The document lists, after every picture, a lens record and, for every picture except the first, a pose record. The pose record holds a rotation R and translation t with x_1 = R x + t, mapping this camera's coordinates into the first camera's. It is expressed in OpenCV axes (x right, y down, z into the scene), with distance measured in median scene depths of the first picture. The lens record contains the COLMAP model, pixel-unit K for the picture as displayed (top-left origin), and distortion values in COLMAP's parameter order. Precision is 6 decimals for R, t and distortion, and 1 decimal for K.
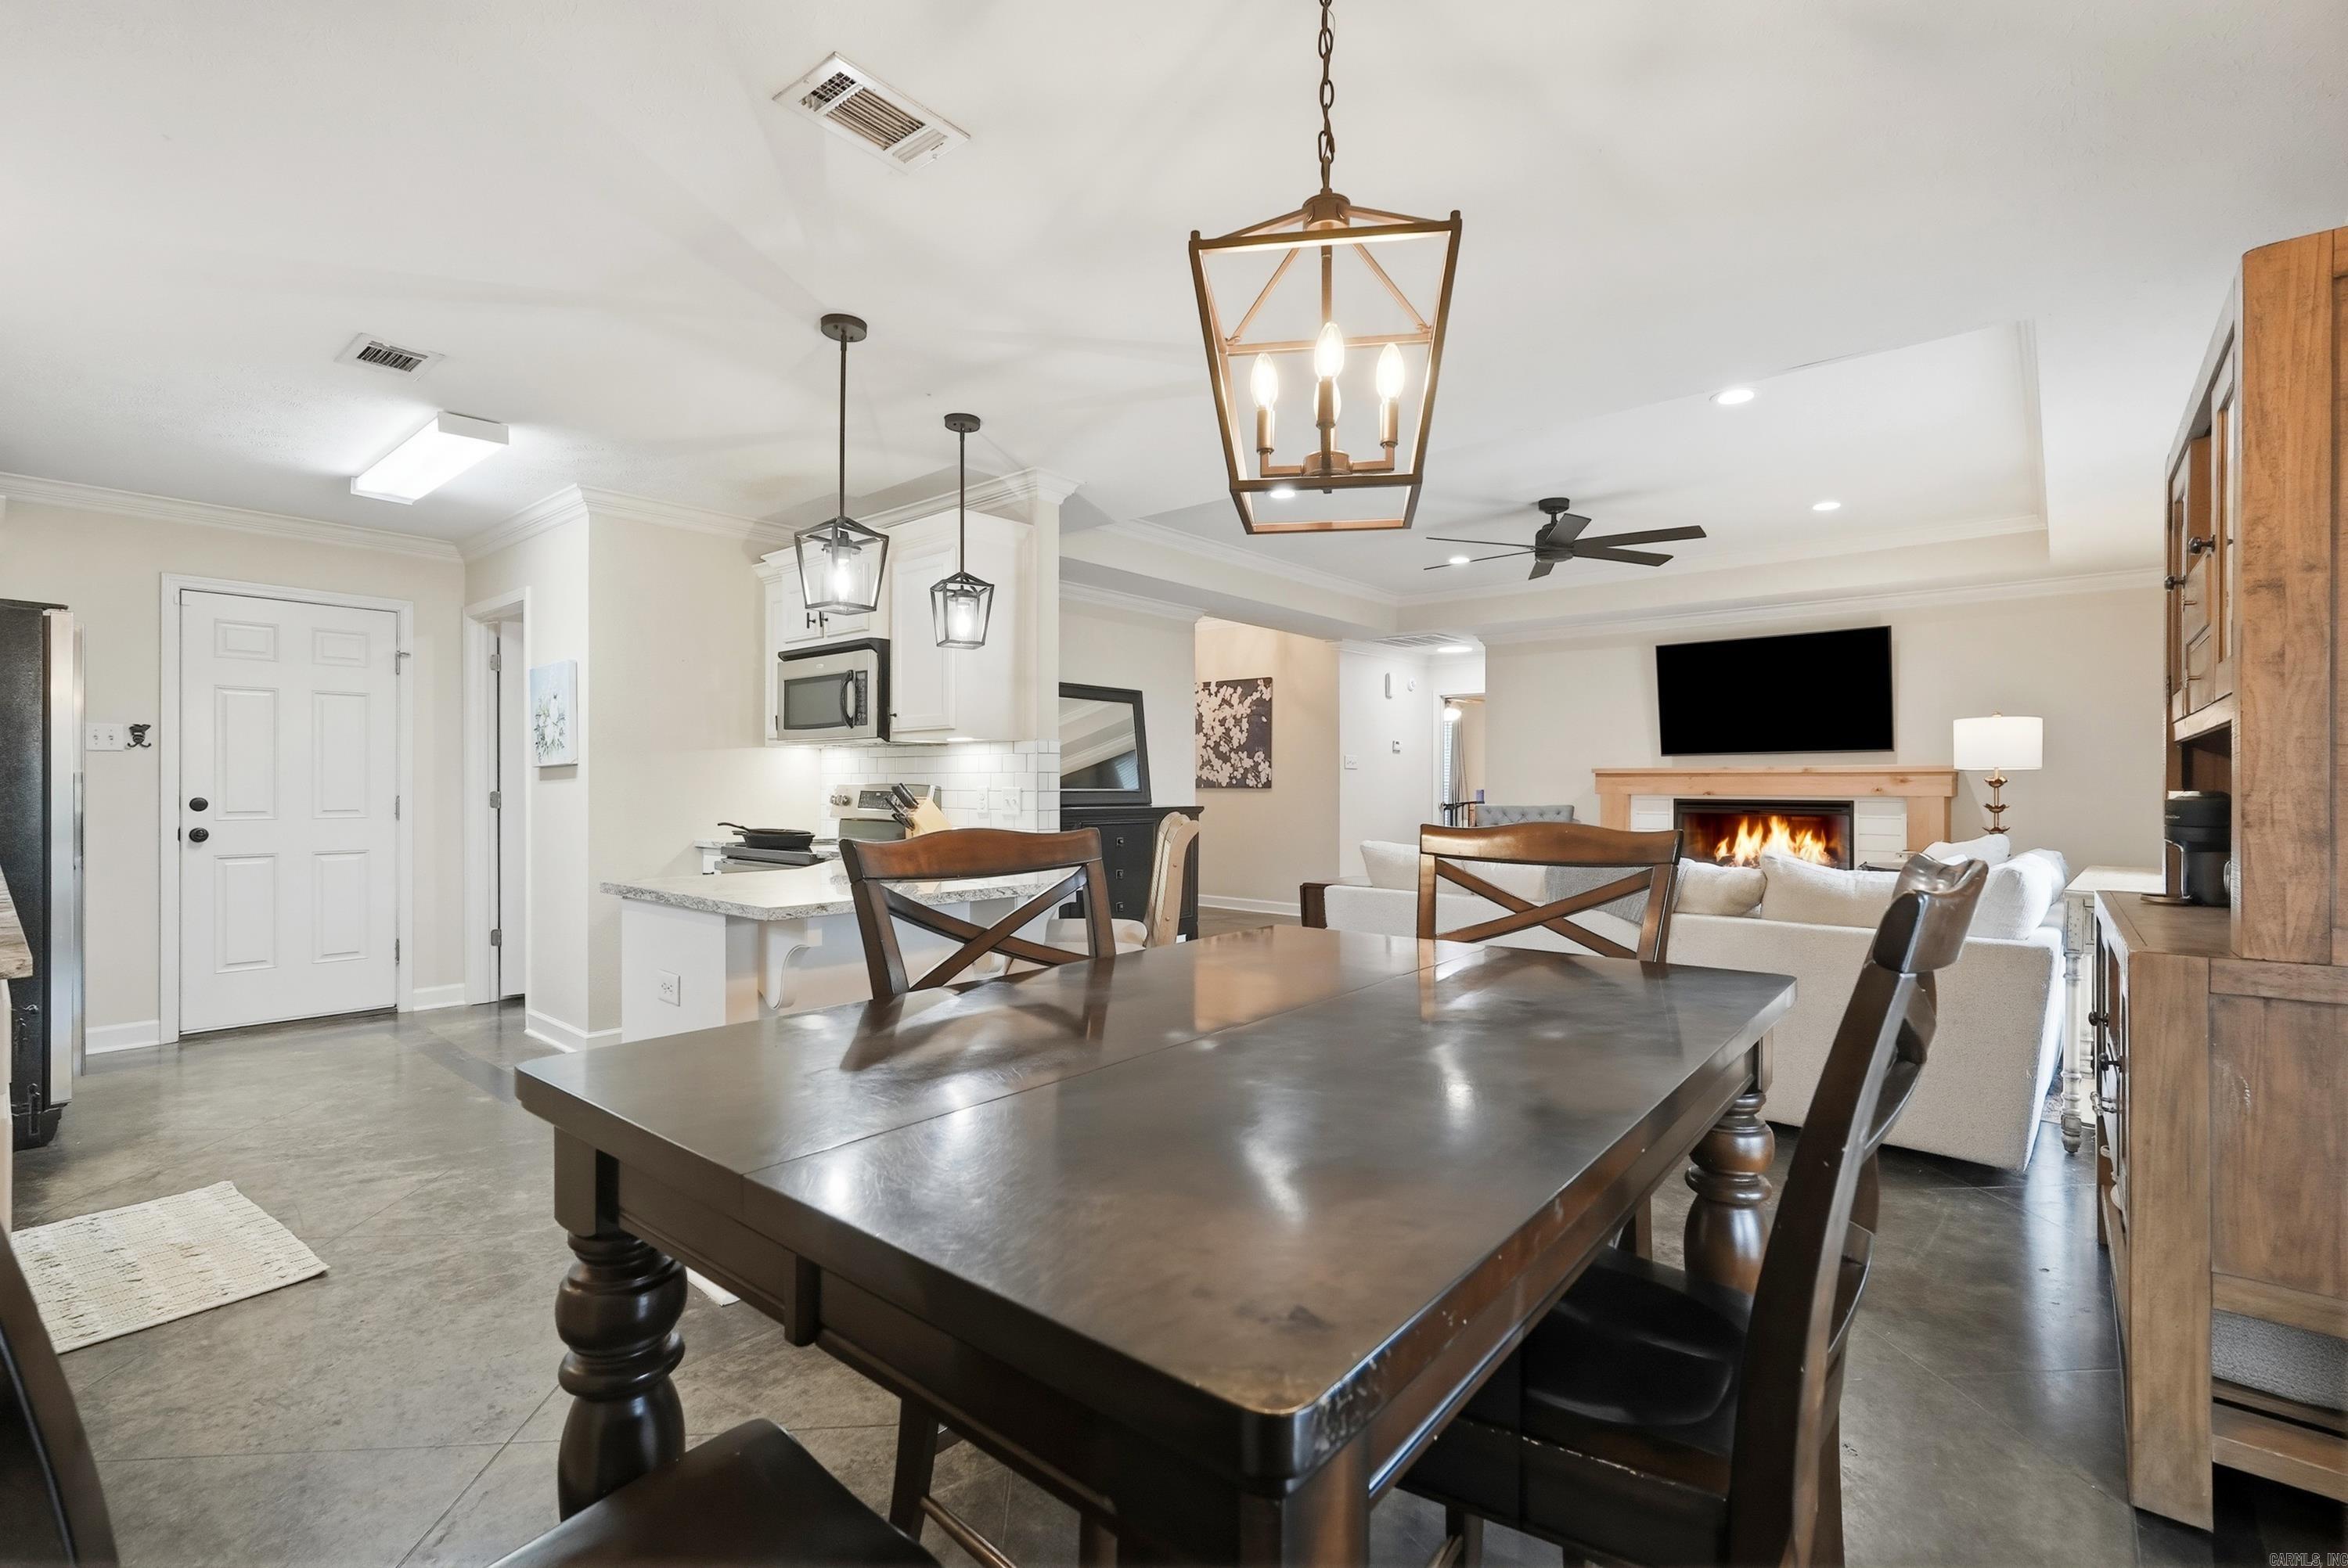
lens RADIAL K [[1049.8, 0, 1168.1], [0, 1049.8, 788.4], [0, 0, 1]] dist [-0.004375, 0.005910]
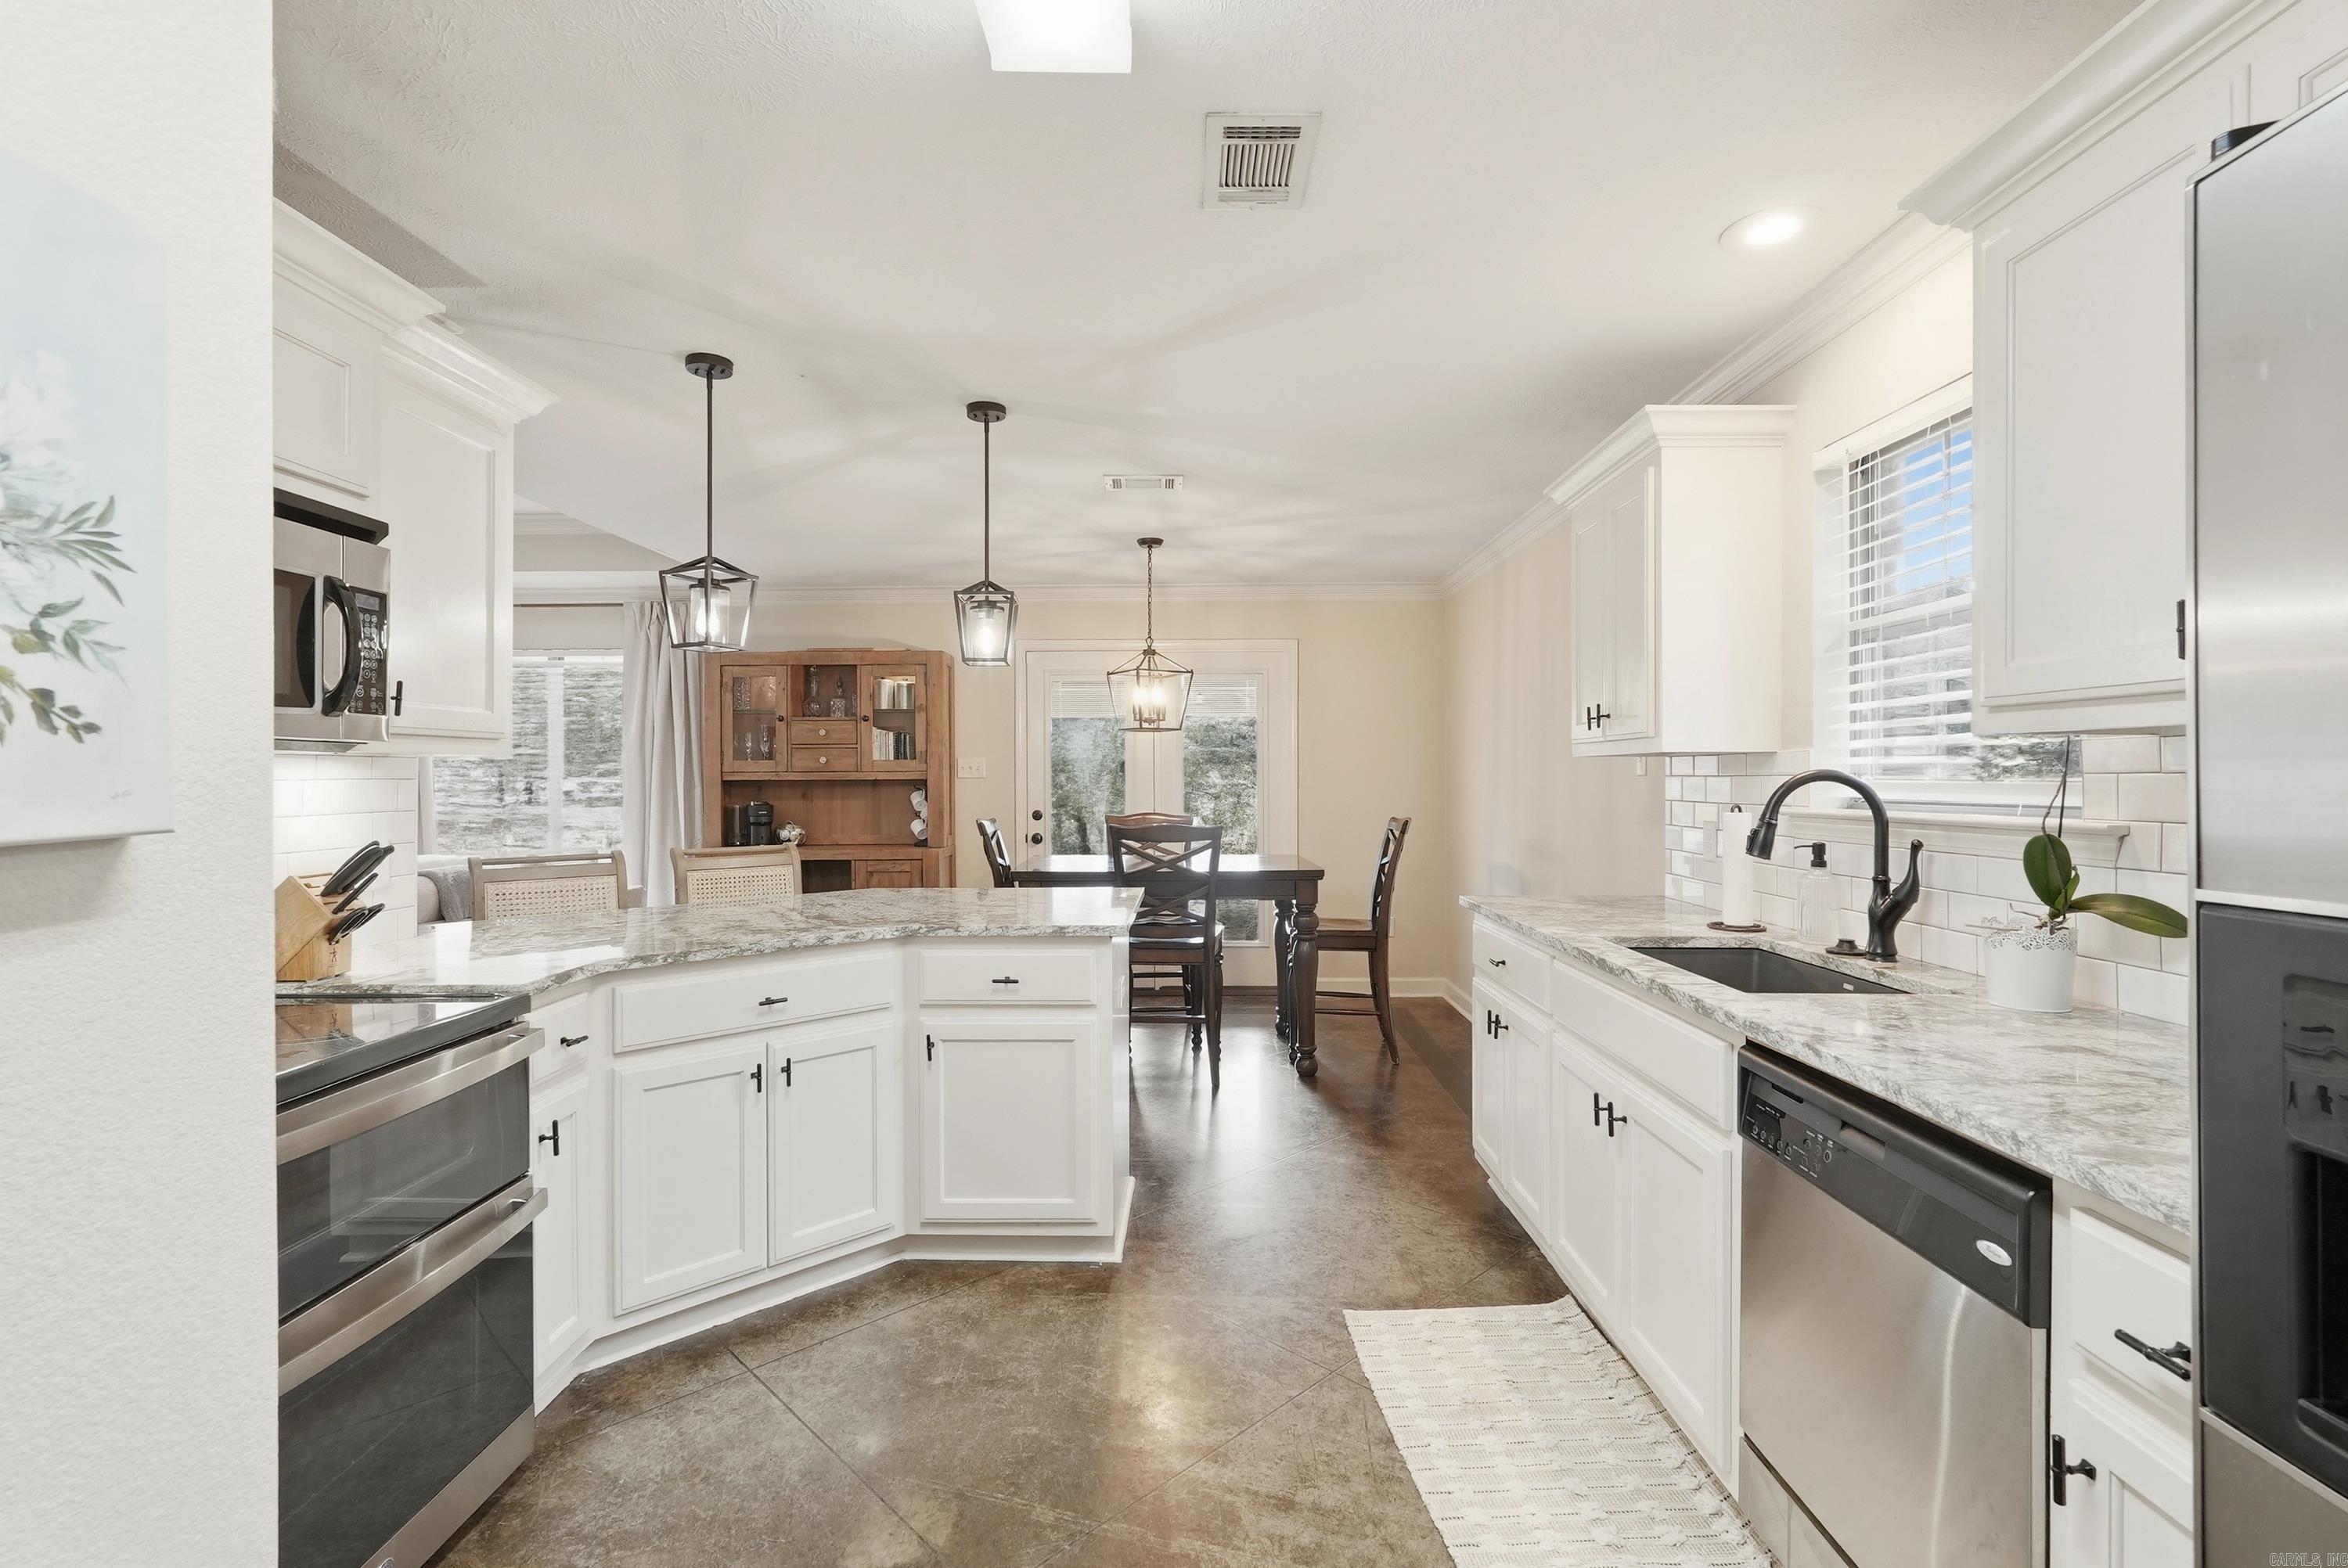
lens RADIAL K [[1049.8, 0, 1168.1], [0, 1049.8, 788.4], [0, 0, 1]] dist [-0.004375, 0.005910]
pose [[-0.645239, -0.007412, 0.763945, -0.806206], [0.001726, 0.999936, 0.011160, -0.032261], [-0.763979, 0.008520, -0.645185, 0.982922]]
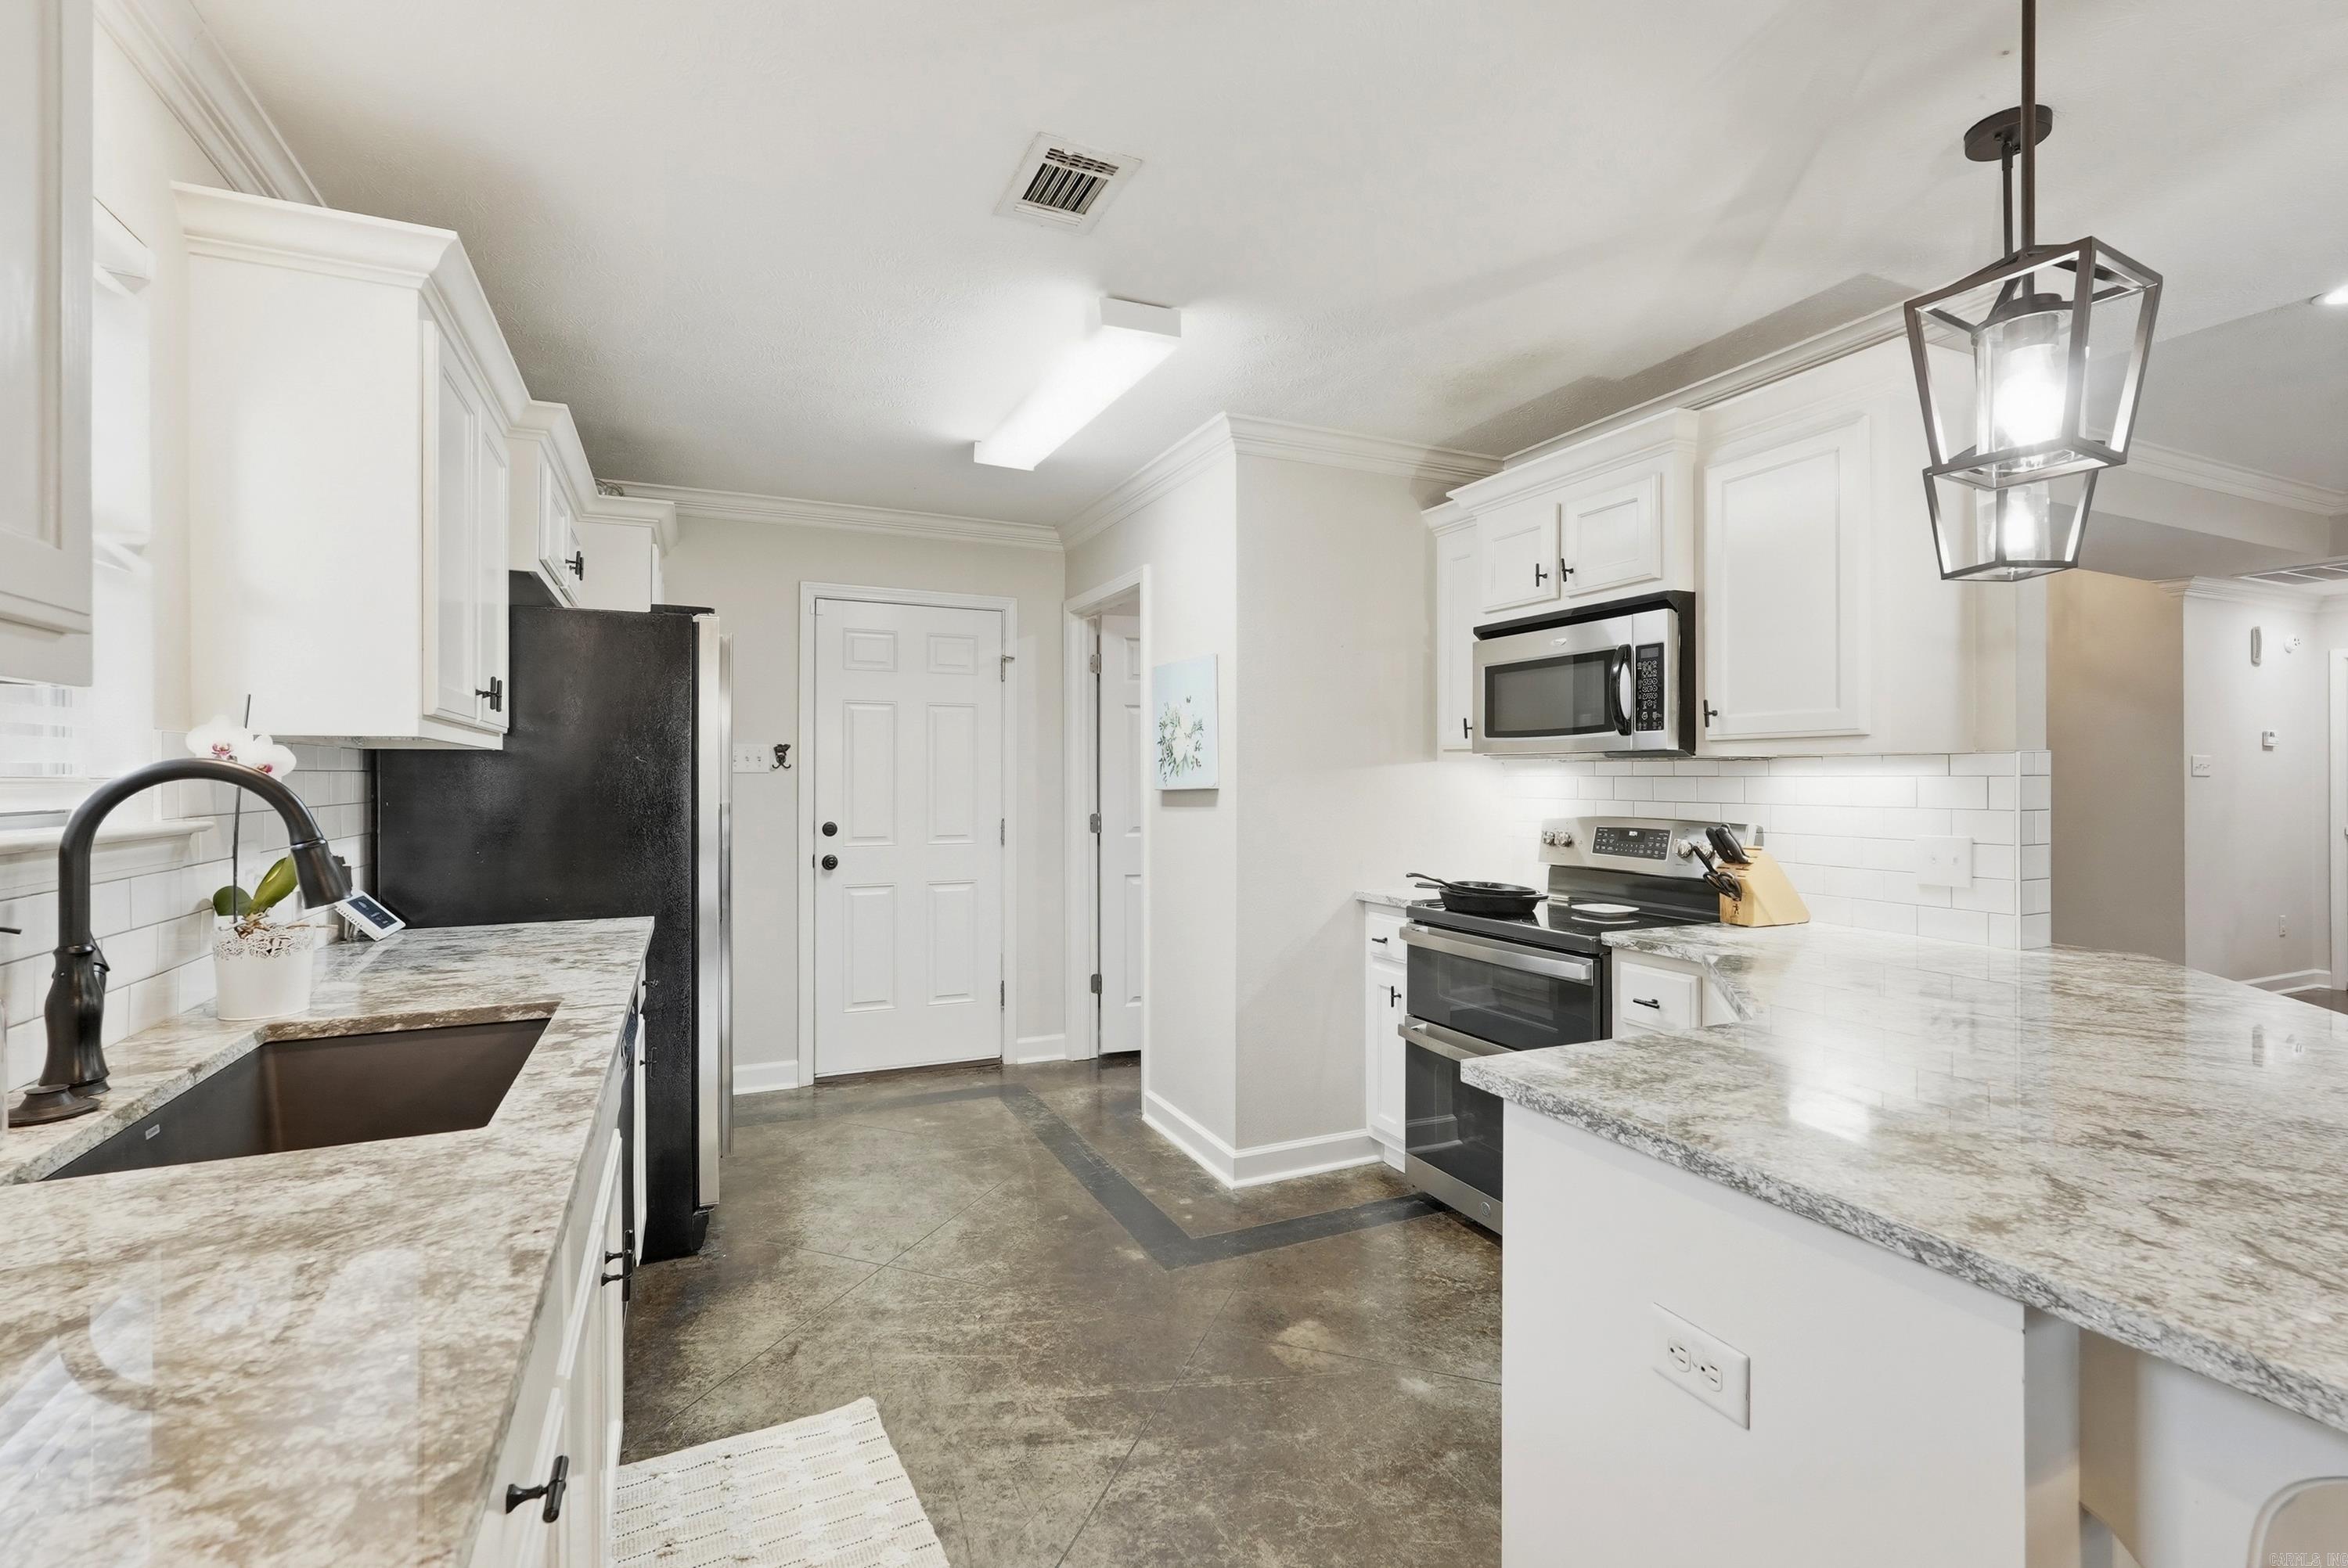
lens RADIAL K [[1055.3, 0, 1174.0], [0, 1055.3, 784.0], [0, 0, 1]] dist [-0.004015, 0.000137]
pose [[0.911376, 0.001650, -0.411571, -0.279757], [-0.001200, 0.999998, 0.001351, -0.027697], [0.411573, -0.000737, 0.911377, 0.293923]]
